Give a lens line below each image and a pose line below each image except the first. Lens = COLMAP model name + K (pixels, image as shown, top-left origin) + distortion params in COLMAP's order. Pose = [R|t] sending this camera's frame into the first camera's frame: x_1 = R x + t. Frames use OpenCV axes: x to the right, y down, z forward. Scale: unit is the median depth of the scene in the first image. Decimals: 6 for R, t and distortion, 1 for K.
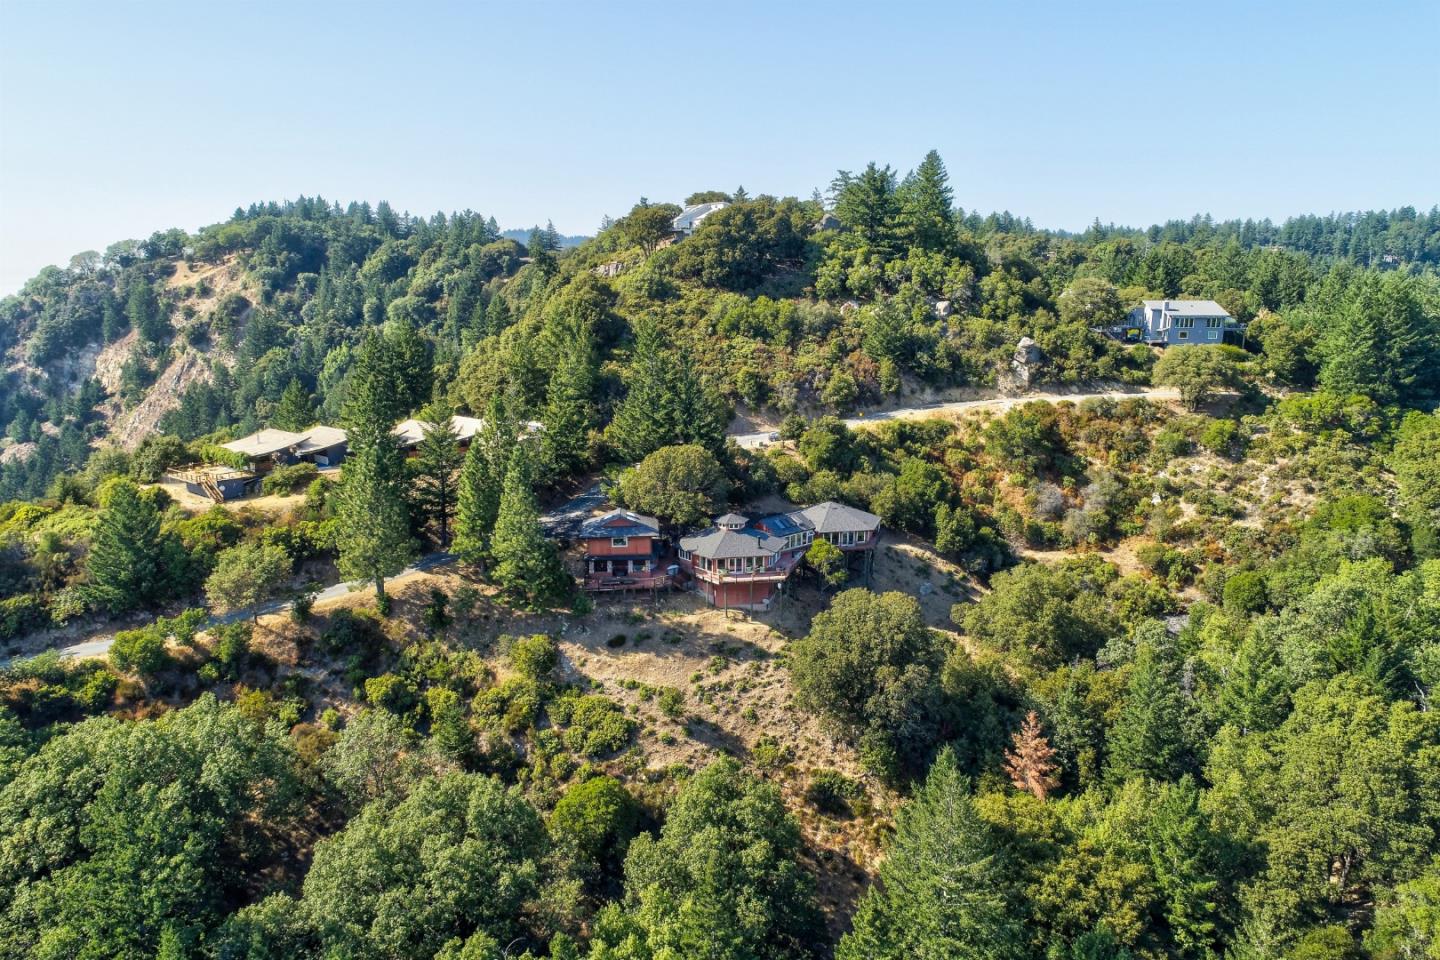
lens RADIAL K [[969.2, 0, 730.2], [0, 969.2, 485.5], [0, 0, 1]] dist [-0.001159, -0.003069]
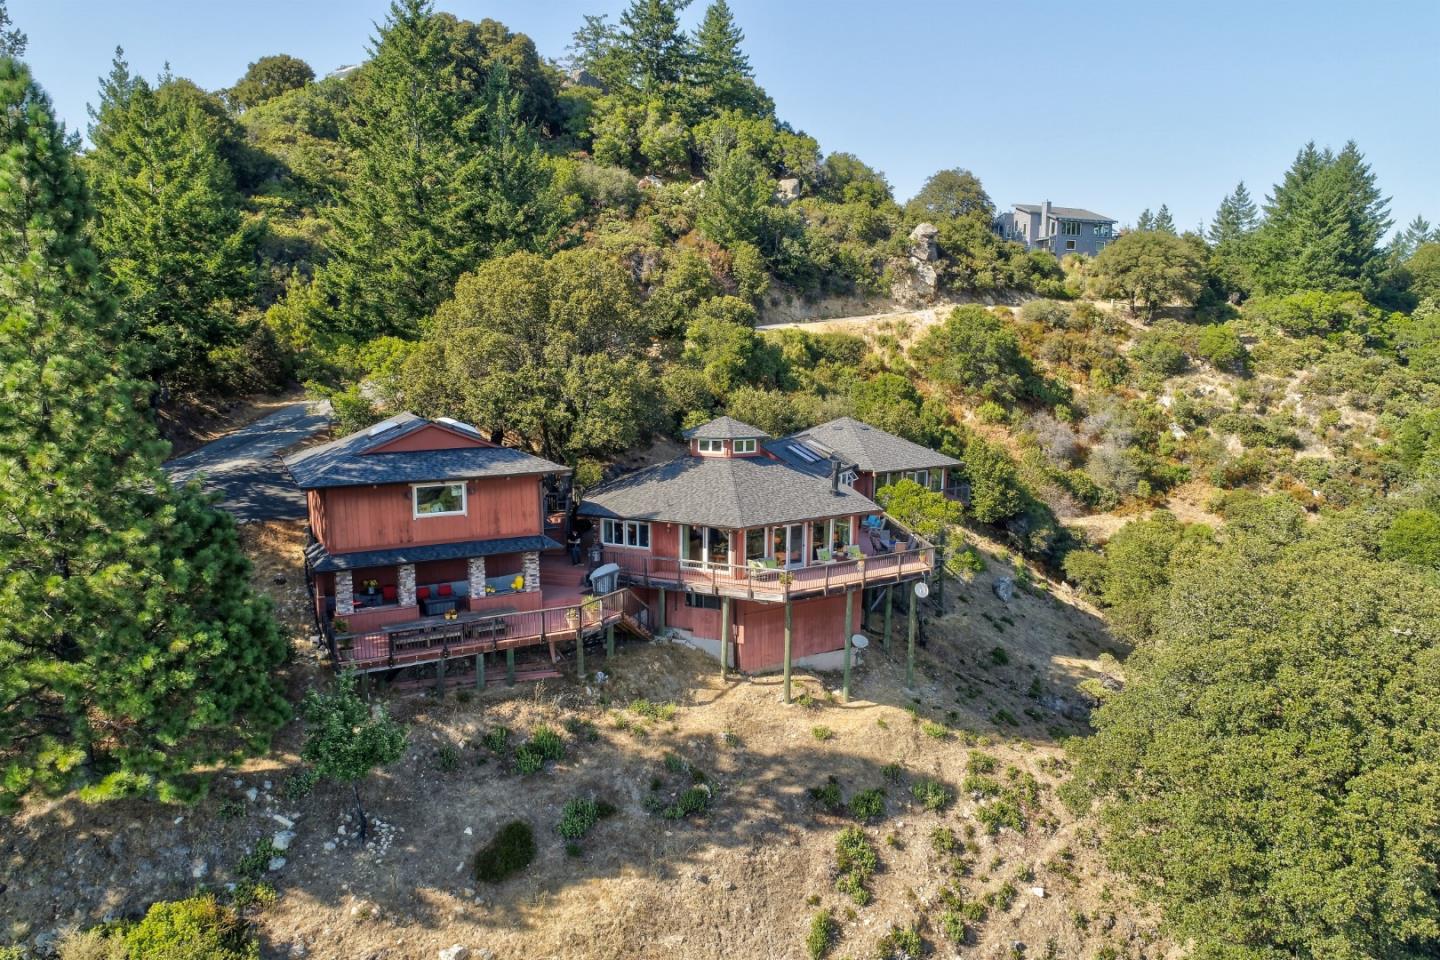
lens RADIAL K [[969.2, 0, 725.1], [0, 969.2, 482.7], [0, 0, 1]] dist [-0.001159, -0.003069]
pose [[0.920732, -0.055231, 0.386268, -0.113572], [0.078377, 0.995934, -0.044420, 0.056194], [-0.382244, 0.071174, 0.921317, 0.525759]]
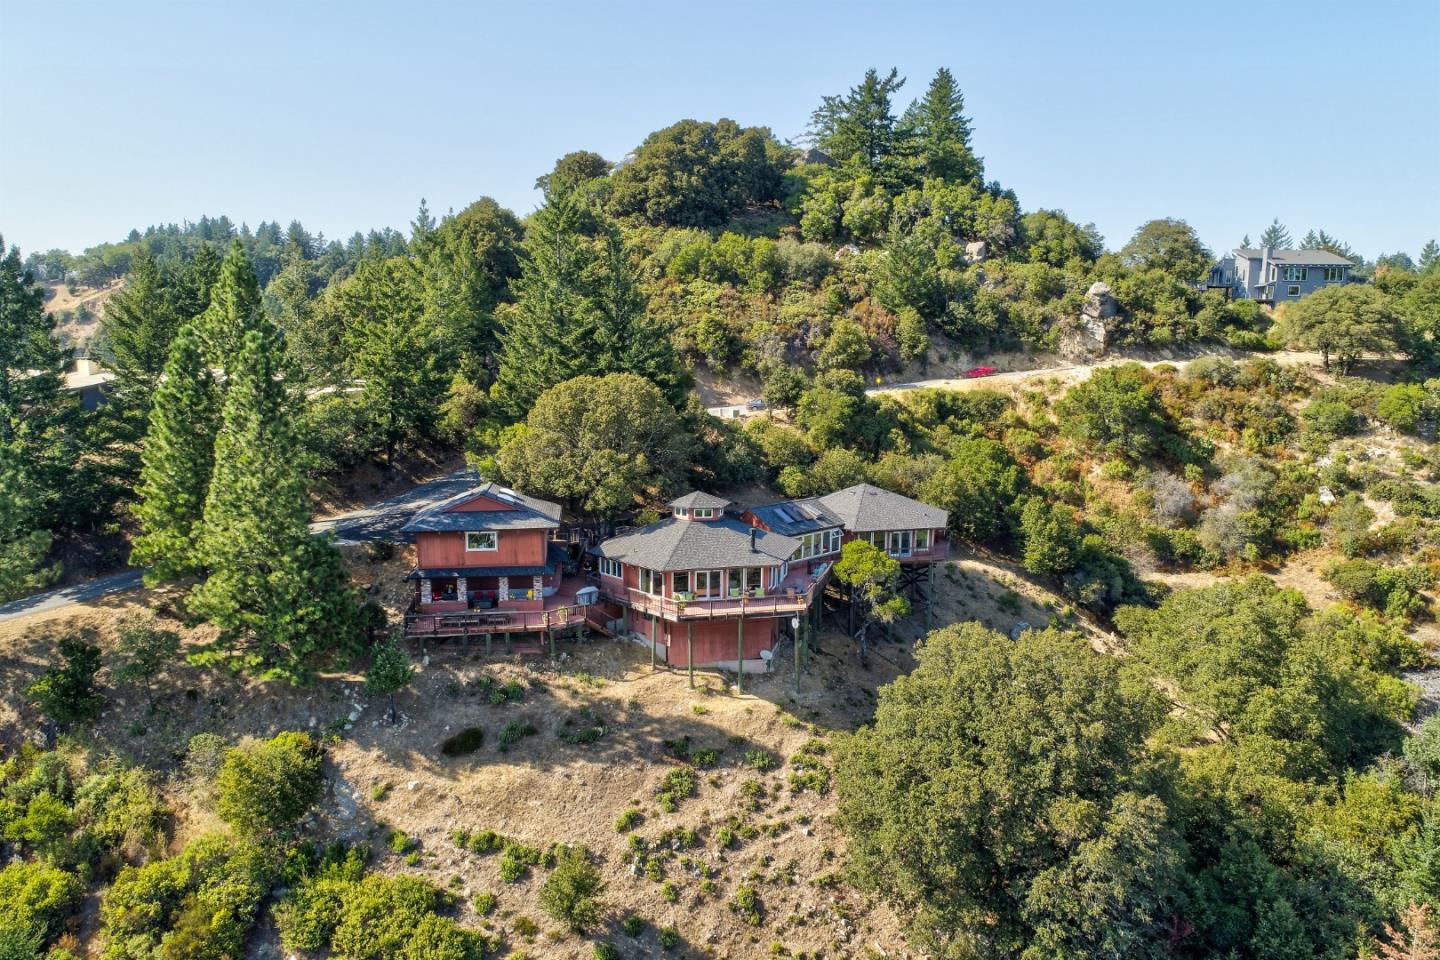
lens RADIAL K [[969.2, 0, 724.6], [0, 969.2, 482.4], [0, 0, 1]] dist [-0.001159, -0.003069]
pose [[0.998765, -0.003493, 0.049567, -0.008570], [0.006699, 0.997885, -0.064660, 0.046907], [-0.049237, 0.064912, 0.996676, 0.367973]]
